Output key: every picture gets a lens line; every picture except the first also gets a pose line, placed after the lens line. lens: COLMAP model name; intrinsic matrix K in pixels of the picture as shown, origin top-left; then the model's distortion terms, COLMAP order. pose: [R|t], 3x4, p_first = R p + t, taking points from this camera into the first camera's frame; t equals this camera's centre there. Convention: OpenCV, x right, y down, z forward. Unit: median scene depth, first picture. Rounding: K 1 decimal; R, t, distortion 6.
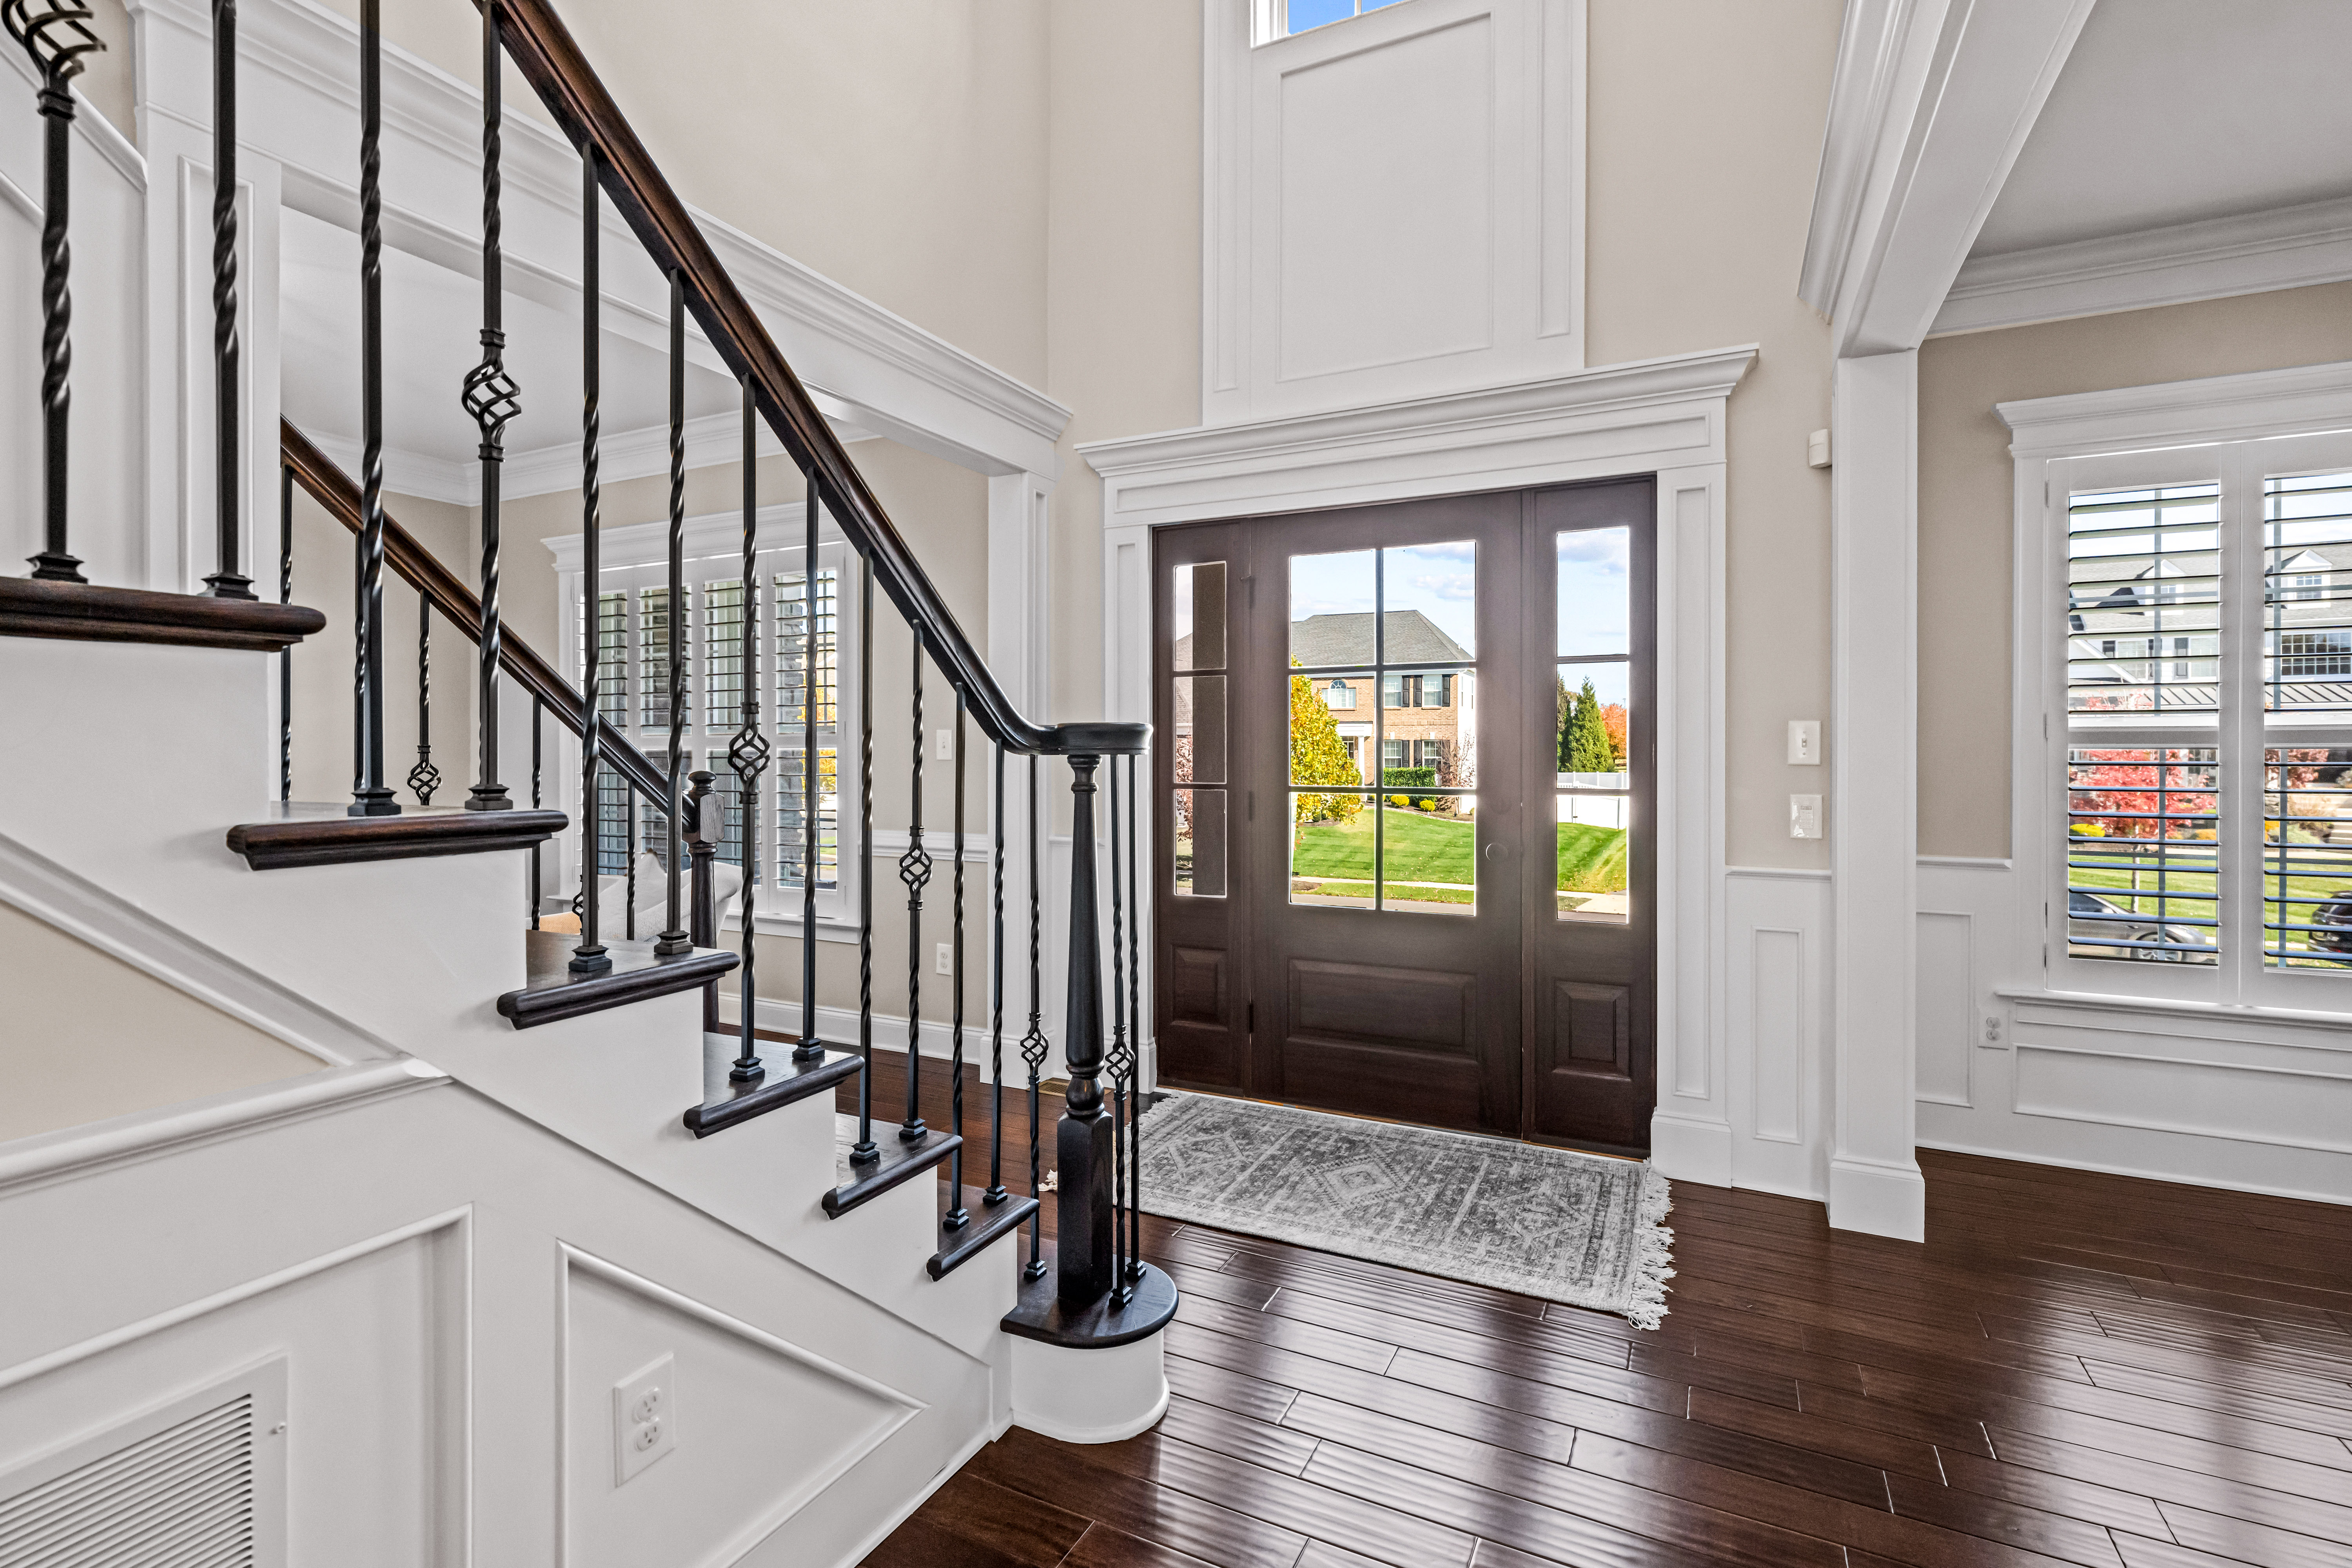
lens RADIAL K [[1075.6, 0, 1177.7], [0, 1075.6, 769.5], [0, 0, 1]] dist [-0.001392, -0.000190]
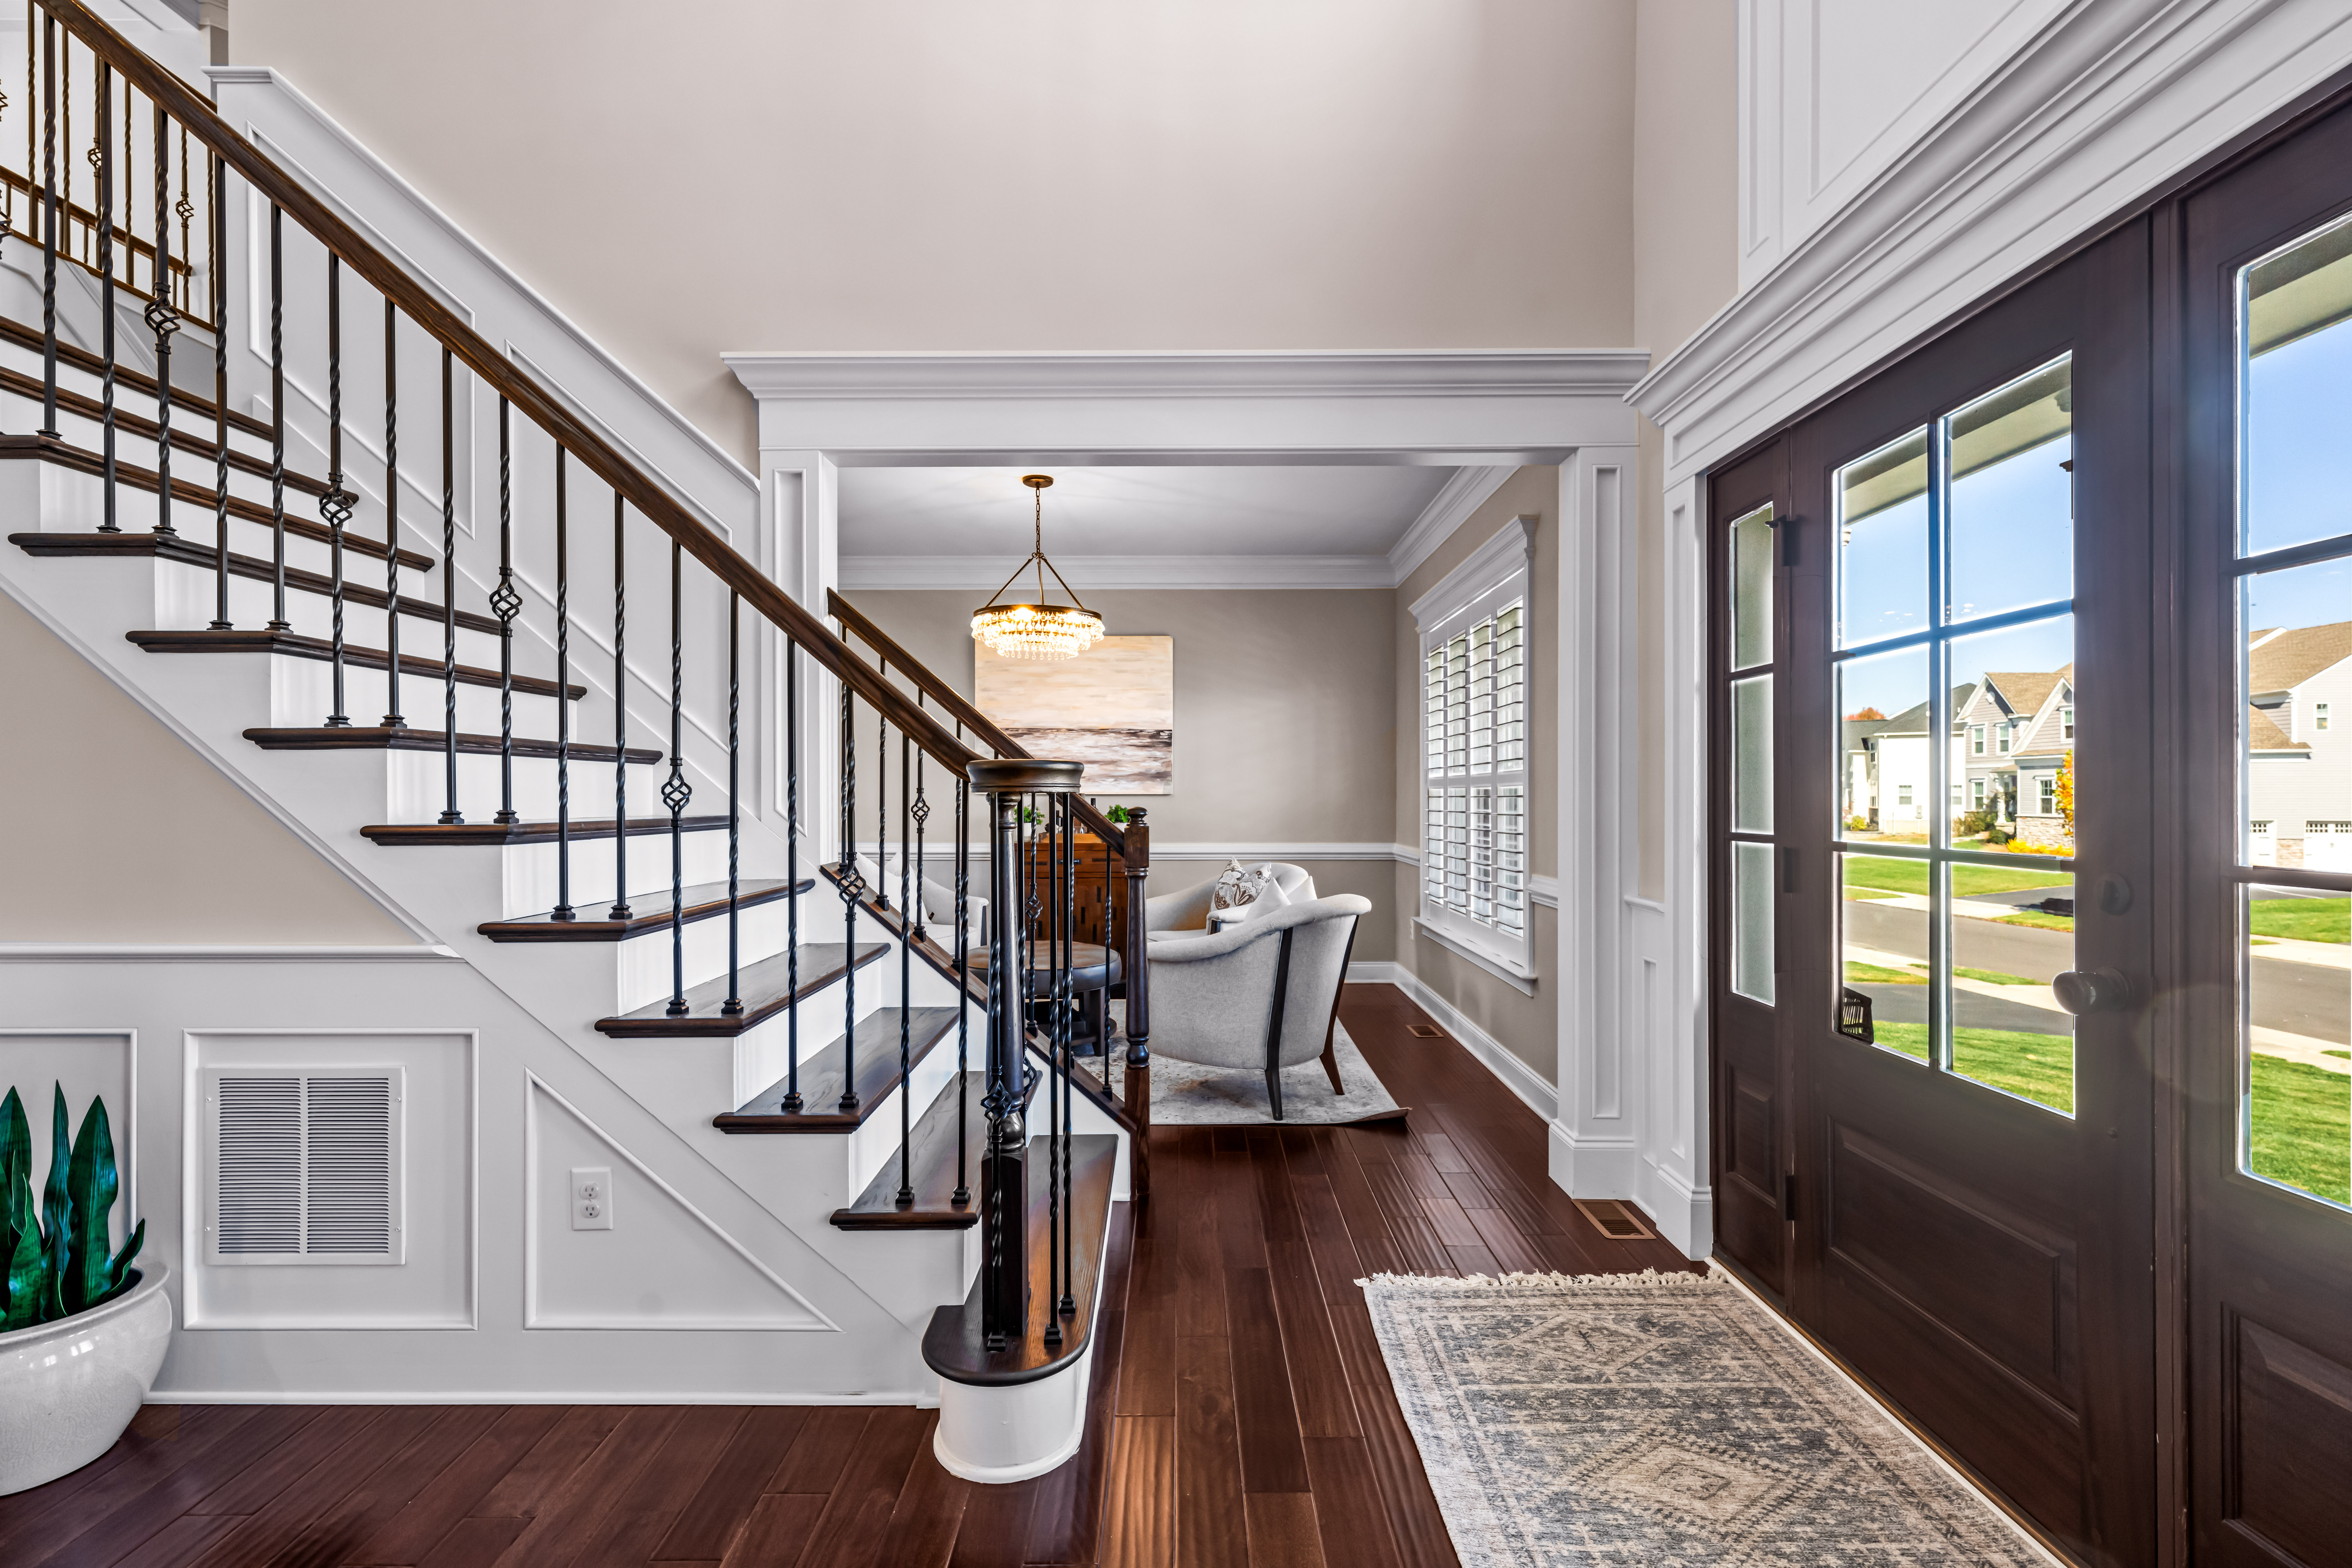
lens RADIAL K [[1087.3, 0, 1177.0], [0, 1087.3, 790.8], [0, 0, 1]] dist [0.001305, 0.000329]
pose [[0.441024, -0.004585, -0.897484, 0.562882], [-0.008259, 0.999924, -0.009166, -0.005348], [0.897457, 0.011455, 0.440952, 0.428311]]
